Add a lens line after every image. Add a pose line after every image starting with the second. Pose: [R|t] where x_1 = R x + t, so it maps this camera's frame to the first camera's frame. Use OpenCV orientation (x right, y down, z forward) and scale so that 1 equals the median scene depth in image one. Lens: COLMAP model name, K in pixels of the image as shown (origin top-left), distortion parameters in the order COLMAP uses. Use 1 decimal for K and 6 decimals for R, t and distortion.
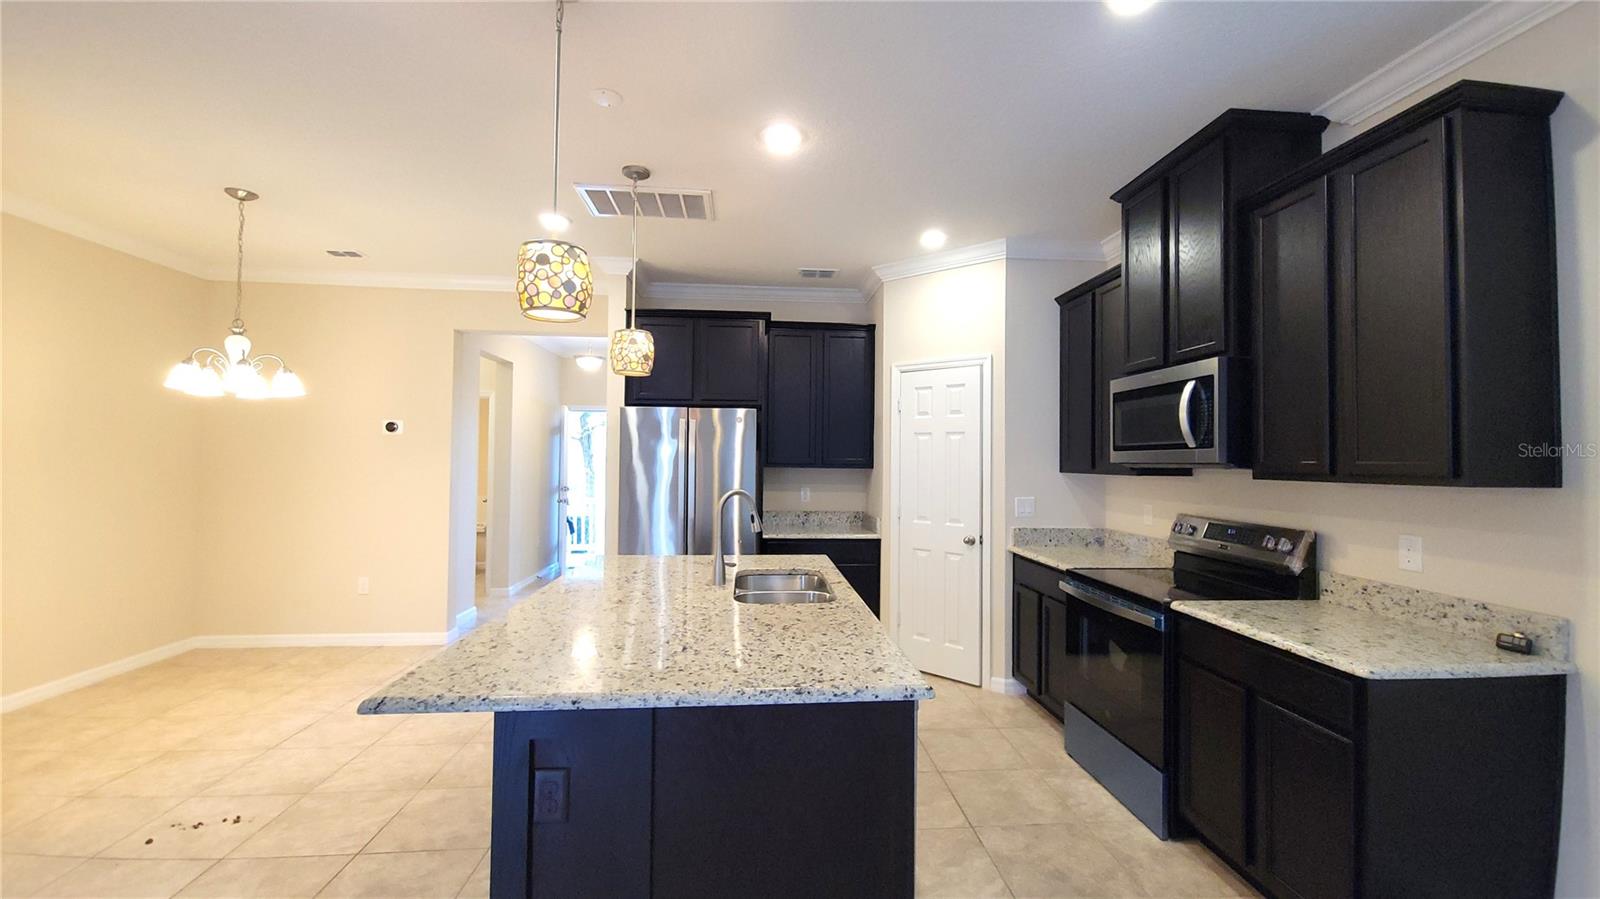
lens RADIAL K [[652.4, 0, 811.6], [0, 652.4, 443.4], [0, 0, 1]] dist [0.006883, -0.004071]
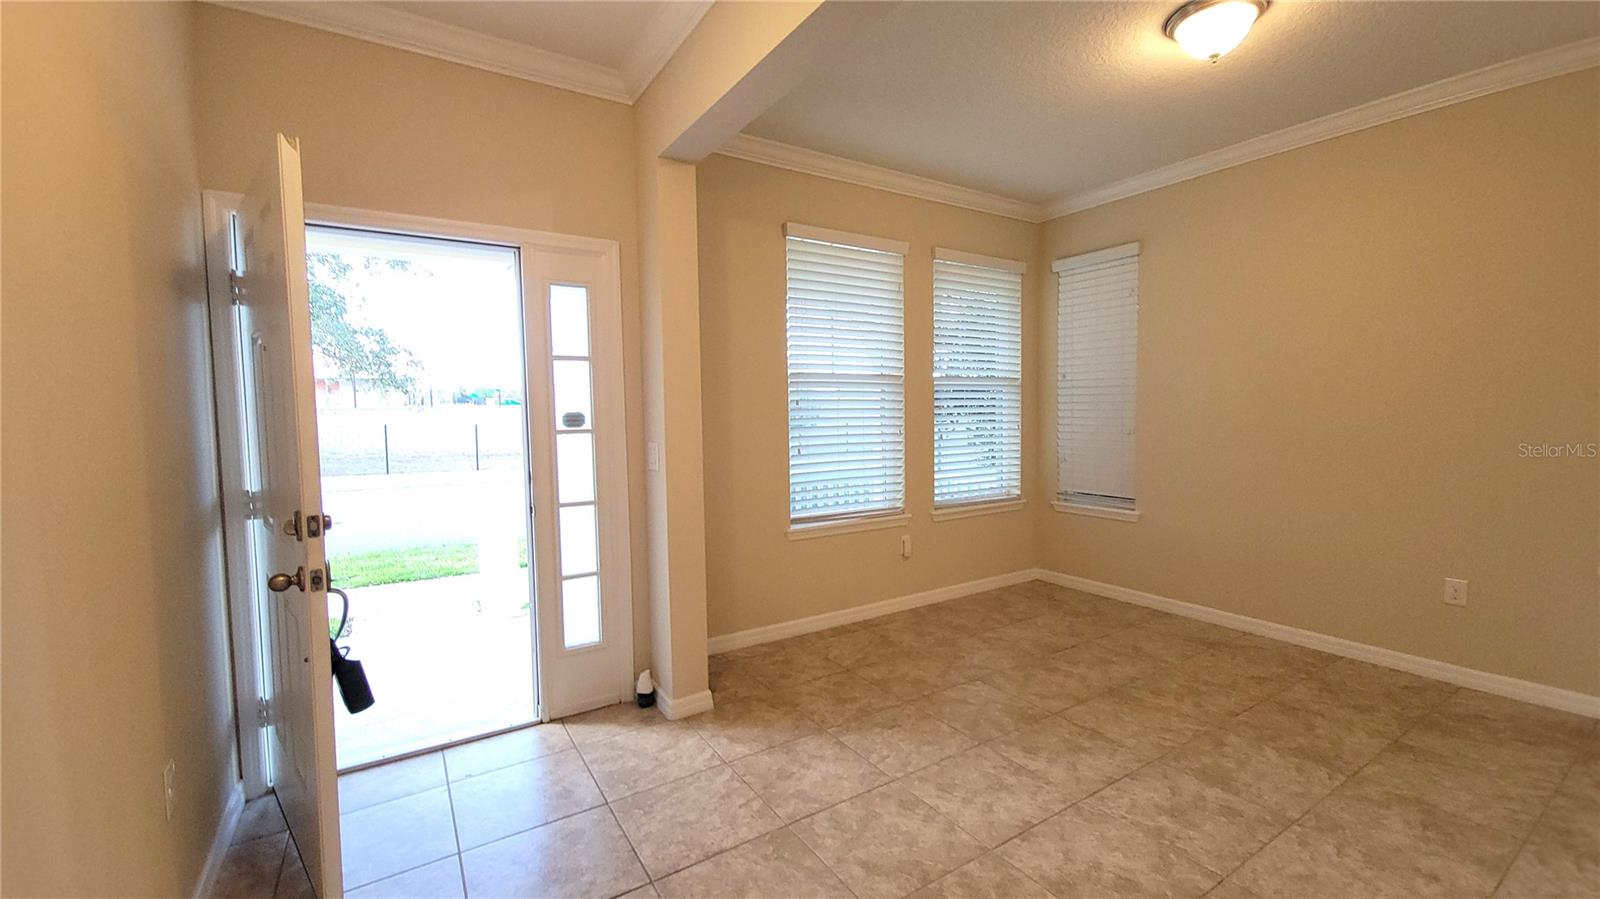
lens RADIAL K [[652.4, 0, 811.3], [0, 652.4, 447.7], [0, 0, 1]] dist [0.006883, -0.004071]
pose [[0.886692, -0.047292, 0.459935, -0.758751], [0.008973, 0.996328, 0.085148, 0.059381], [-0.462273, -0.071373, 0.883861, 1.675297]]
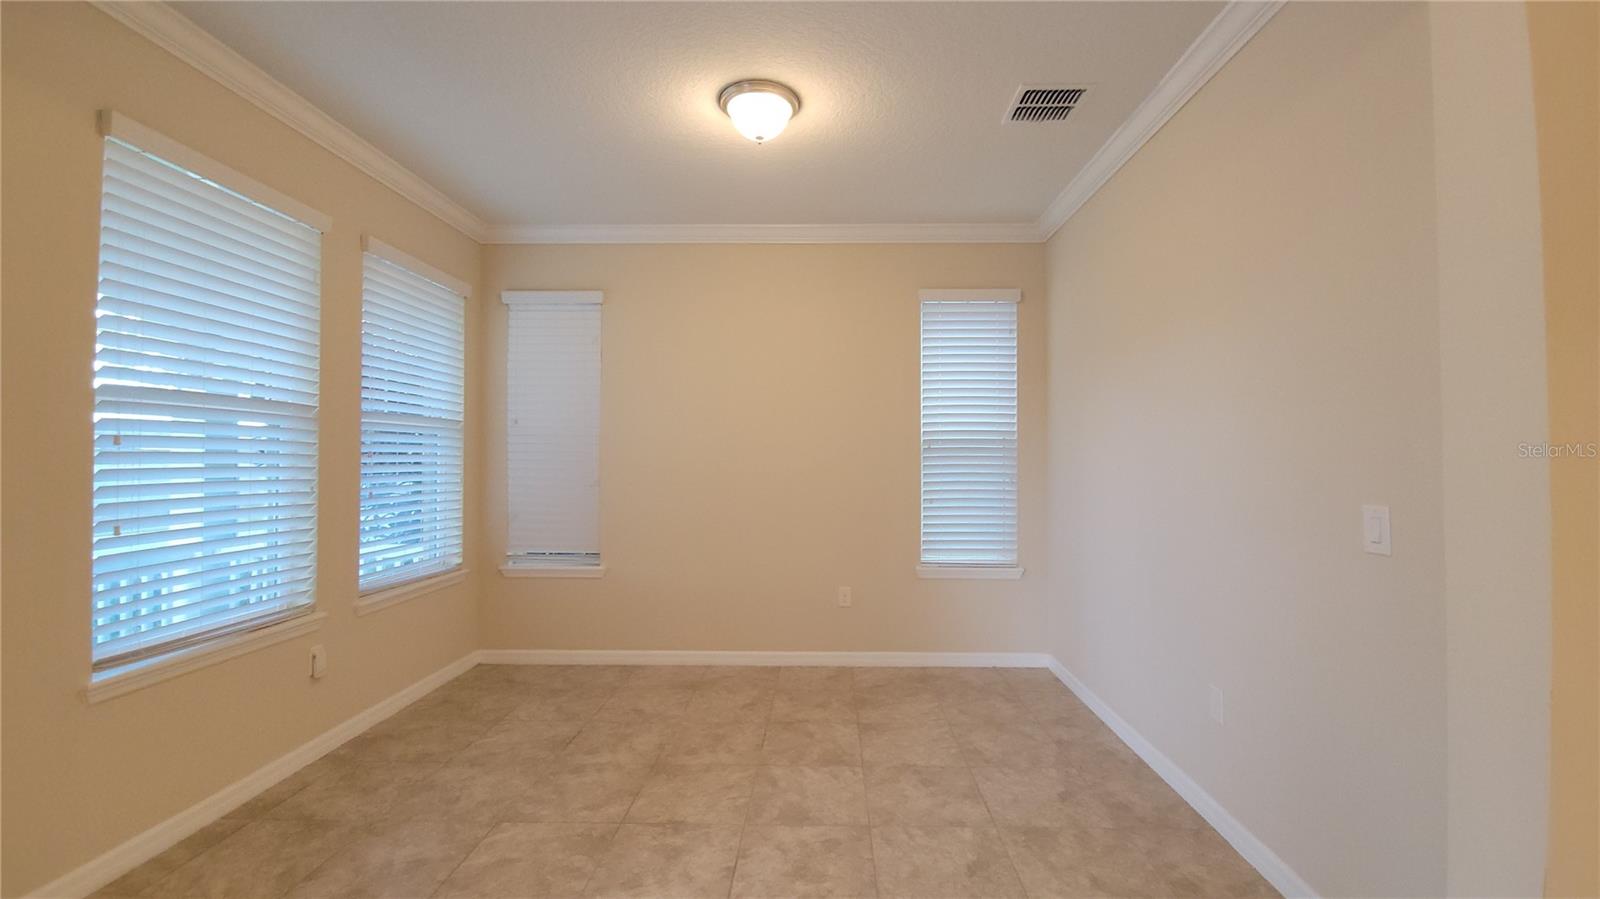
lens RADIAL K [[652.4, 0, 812.5], [0, 652.4, 445.7], [0, 0, 1]] dist [0.006883, -0.004071]
pose [[0.117677, 0.009341, 0.993008, -0.792540], [-0.025473, 0.999655, -0.006385, 0.071532], [-0.992725, -0.024544, 0.117874, 2.027100]]
